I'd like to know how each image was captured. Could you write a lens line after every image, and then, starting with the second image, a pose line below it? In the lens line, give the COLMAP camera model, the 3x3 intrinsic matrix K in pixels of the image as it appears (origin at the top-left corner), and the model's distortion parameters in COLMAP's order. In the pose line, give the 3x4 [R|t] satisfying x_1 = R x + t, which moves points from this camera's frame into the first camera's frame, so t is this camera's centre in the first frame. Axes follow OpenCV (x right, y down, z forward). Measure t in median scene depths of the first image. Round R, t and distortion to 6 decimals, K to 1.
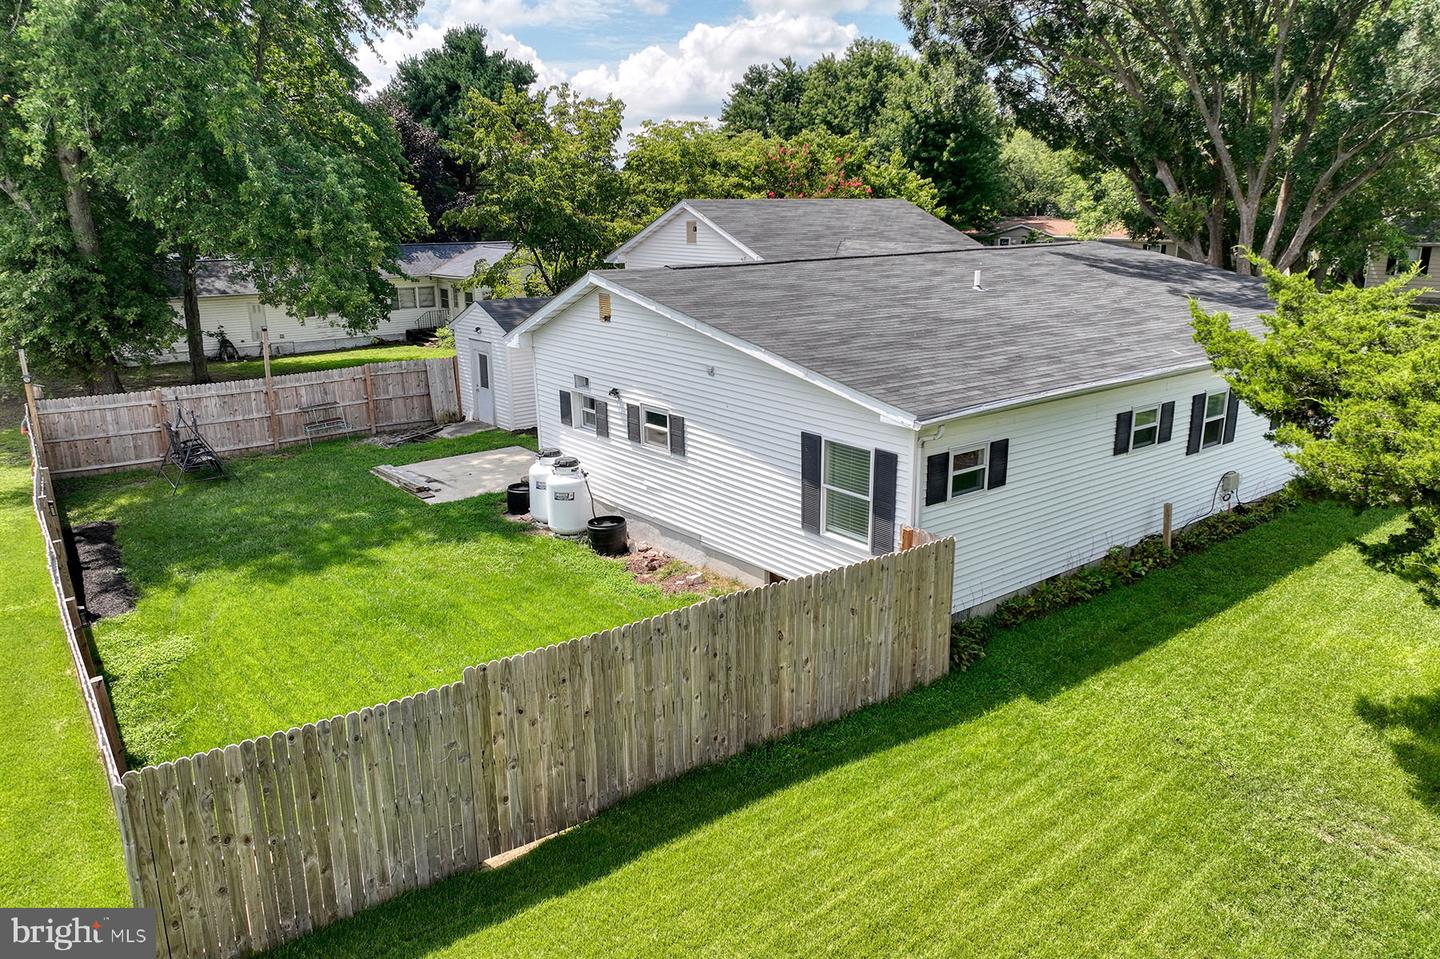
lens RADIAL K [[1015.1, 0, 735.9], [0, 1015.1, 482.8], [0, 0, 1]] dist [0.017770, -0.000620]
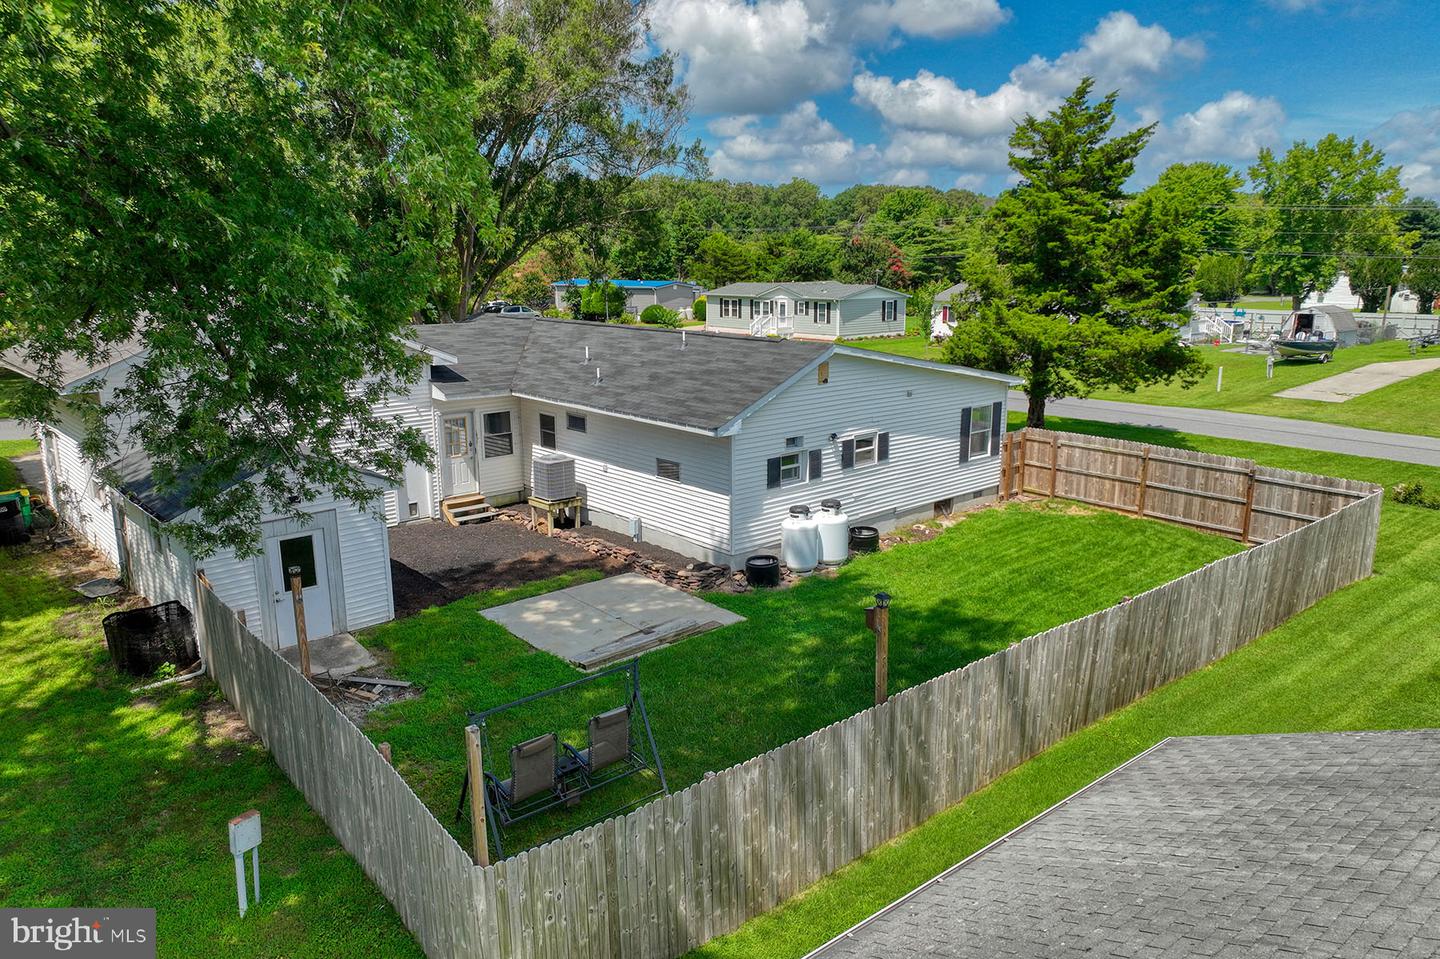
lens RADIAL K [[1015.1, 0, 735.9], [0, 1015.1, 482.8], [0, 0, 1]] dist [0.017770, -0.000620]
pose [[-0.059204, -0.215655, 0.974673, -1.454180], [0.270222, 0.936470, 0.223616, -0.375983], [-0.960976, 0.276618, 0.002832, 1.206588]]
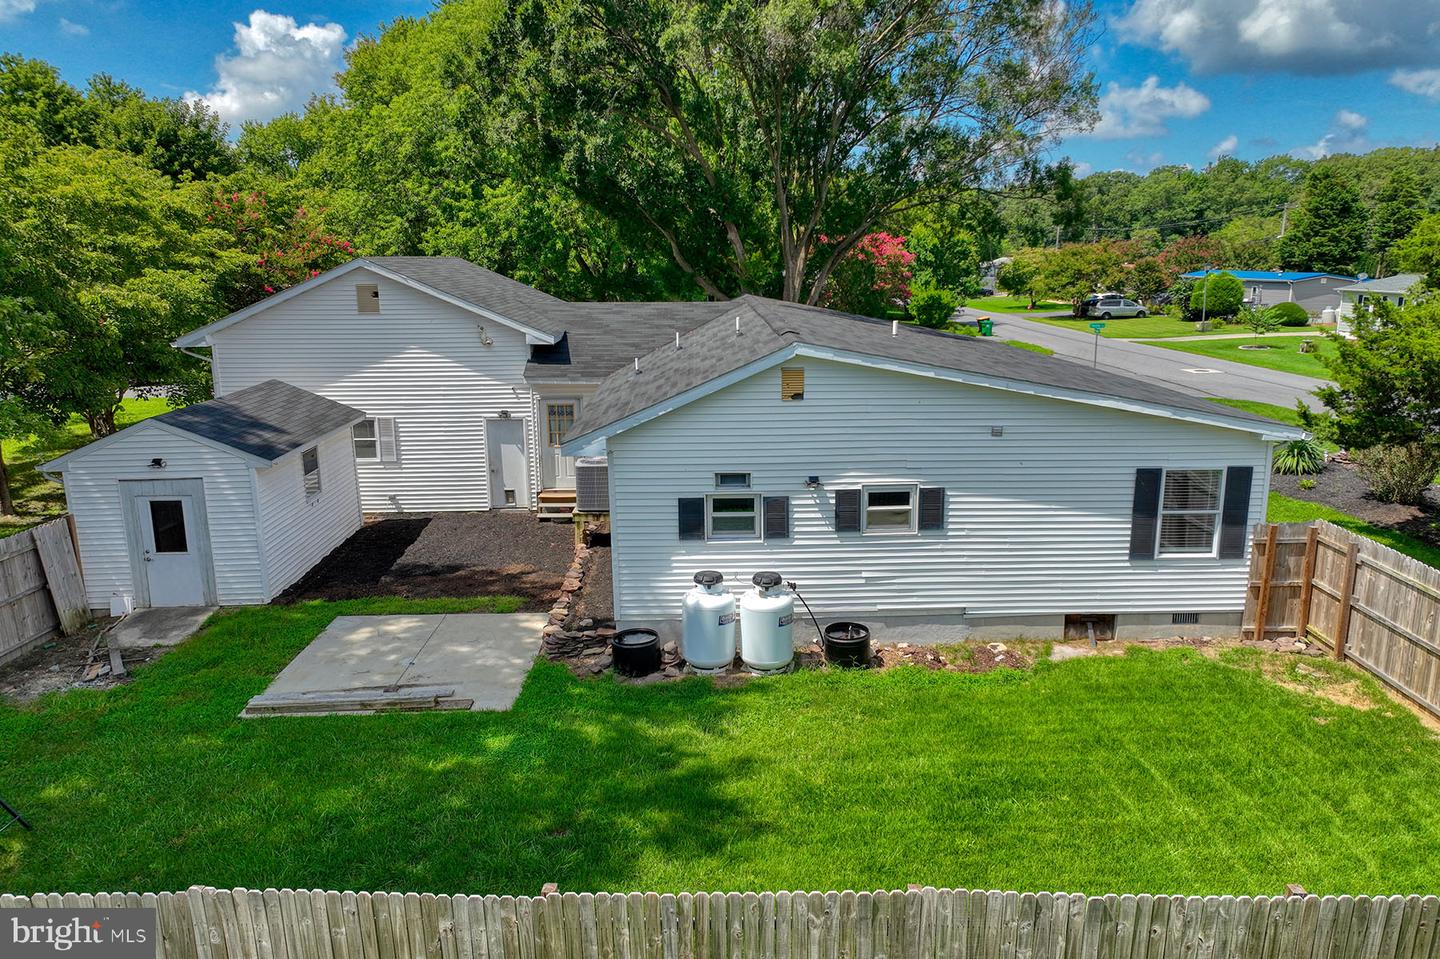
lens RADIAL K [[1015.1, 0, 735.9], [0, 1015.1, 482.8], [0, 0, 1]] dist [0.017770, -0.000620]
pose [[0.605055, -0.175606, 0.776576, -0.870078], [0.216863, 0.974844, 0.051475, -0.155233], [-0.766080, 0.137265, 0.627917, 0.554604]]
